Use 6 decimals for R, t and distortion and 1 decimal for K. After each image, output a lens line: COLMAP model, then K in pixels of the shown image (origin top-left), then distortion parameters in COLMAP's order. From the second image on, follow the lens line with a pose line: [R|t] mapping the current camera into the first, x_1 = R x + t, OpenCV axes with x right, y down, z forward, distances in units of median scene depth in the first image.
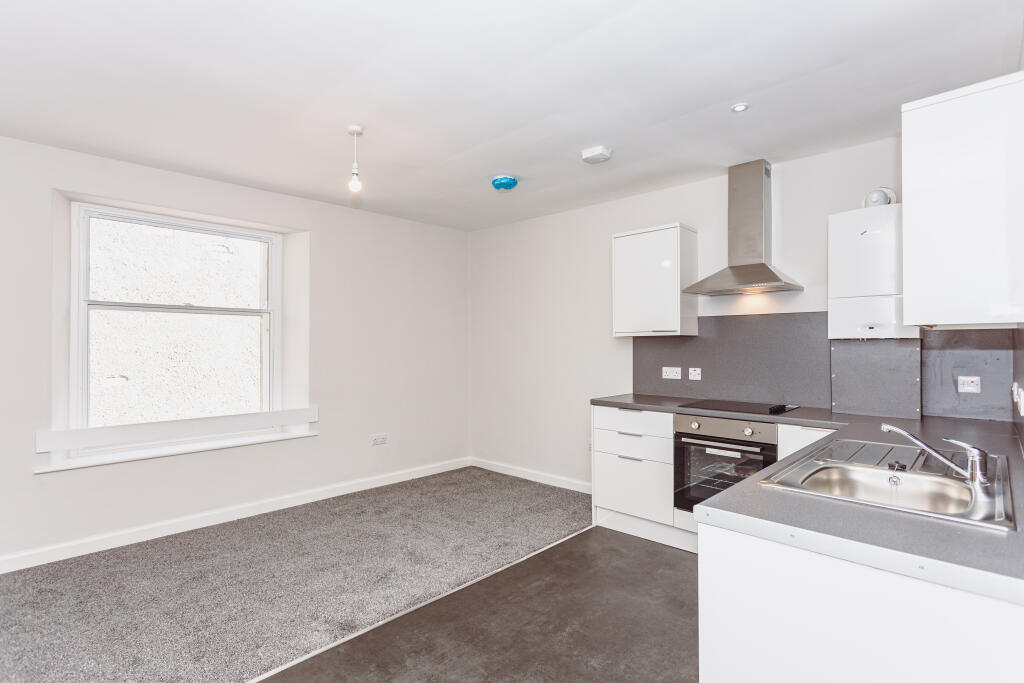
lens RADIAL K [[497.2, 0, 529.1], [0, 497.2, 345.9], [0, 0, 1]] dist [-0.001218, -0.000193]
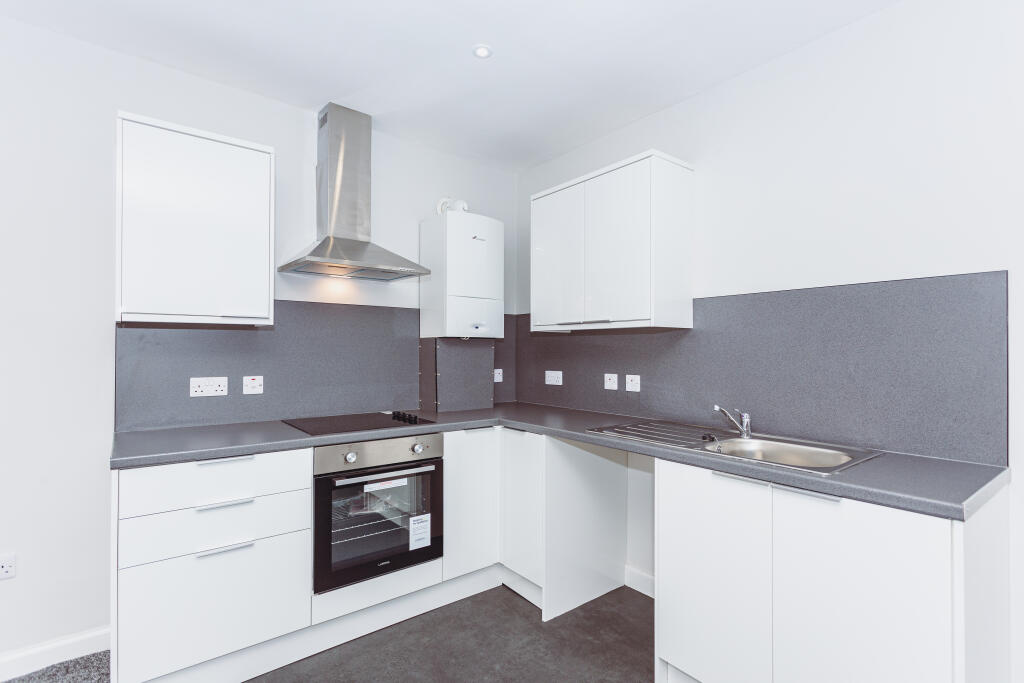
lens RADIAL K [[481.7, 0, 501.1], [0, 481.7, 344.8], [0, 0, 1]] dist [0.000412, -0.000212]
pose [[0.172656, 0.003957, 0.984974, -0.303619], [-0.006713, 0.999973, -0.002841, 0.003302], [-0.984959, -0.006122, 0.172678, 0.711264]]
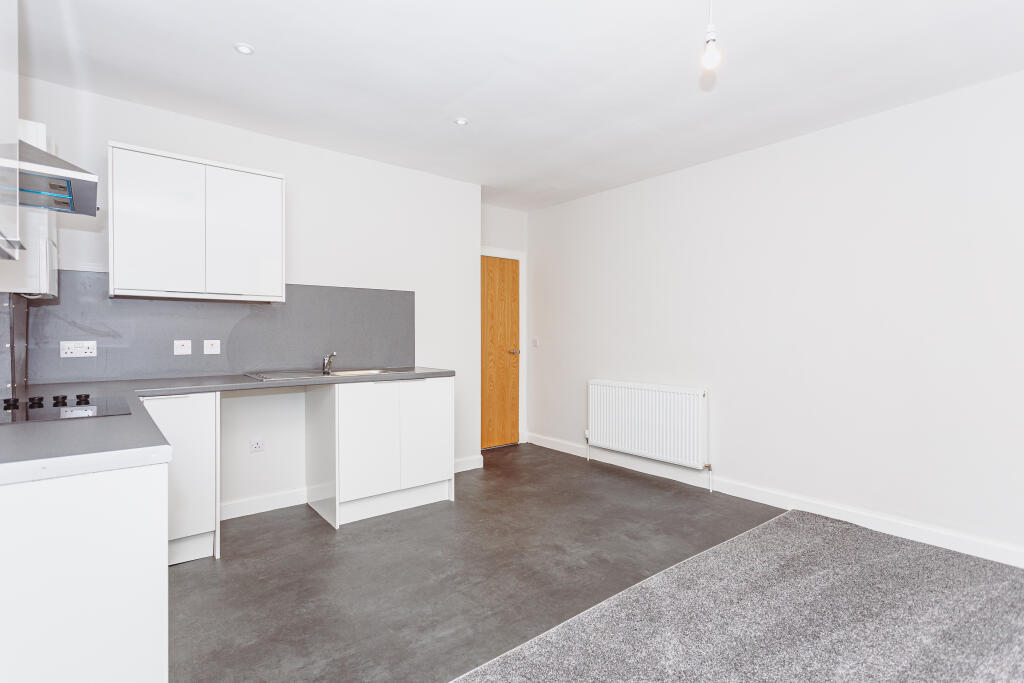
lens RADIAL K [[479.2, 0, 512.0], [0, 479.2, 341.5], [0, 0, 1]] dist [0.000311, -0.000091]
pose [[-0.989986, -0.000617, 0.141165, -0.164566], [-0.000047, 0.999992, 0.004042, 0.054718], [-0.141167, 0.003995, -0.989978, 1.560945]]
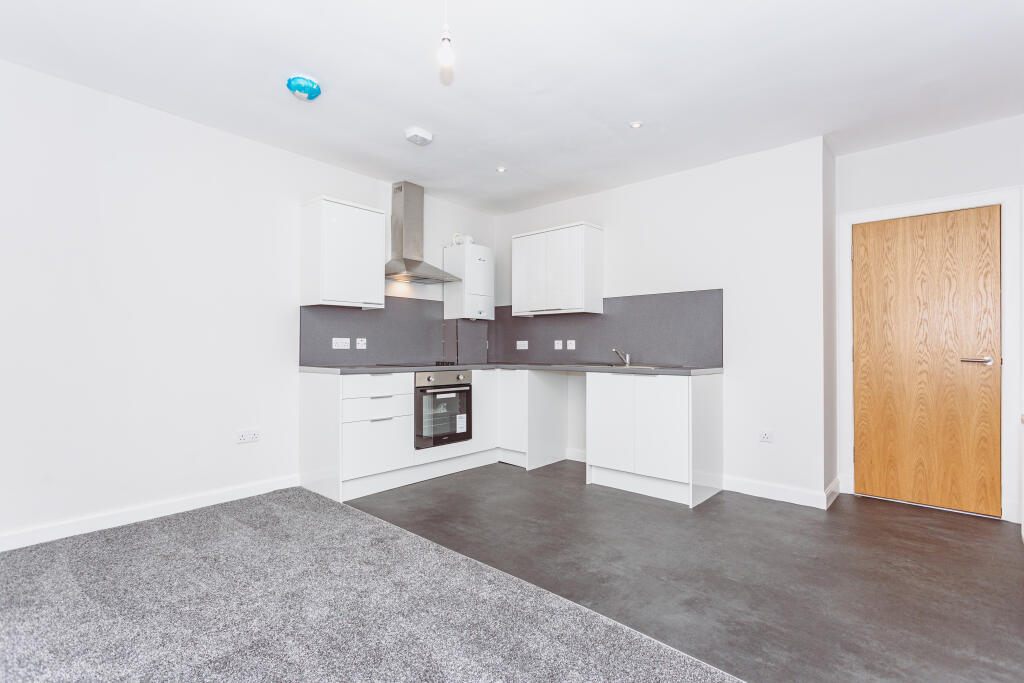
lens RADIAL K [[479.2, 0, 512.0], [0, 479.2, 341.5], [0, 0, 1]] dist [0.000311, -0.000091]
pose [[-0.025531, 0.008105, 0.999641, -0.969832], [-0.005273, 0.999952, -0.008242, 0.074276], [-0.999660, -0.005482, -0.025487, 0.861725]]
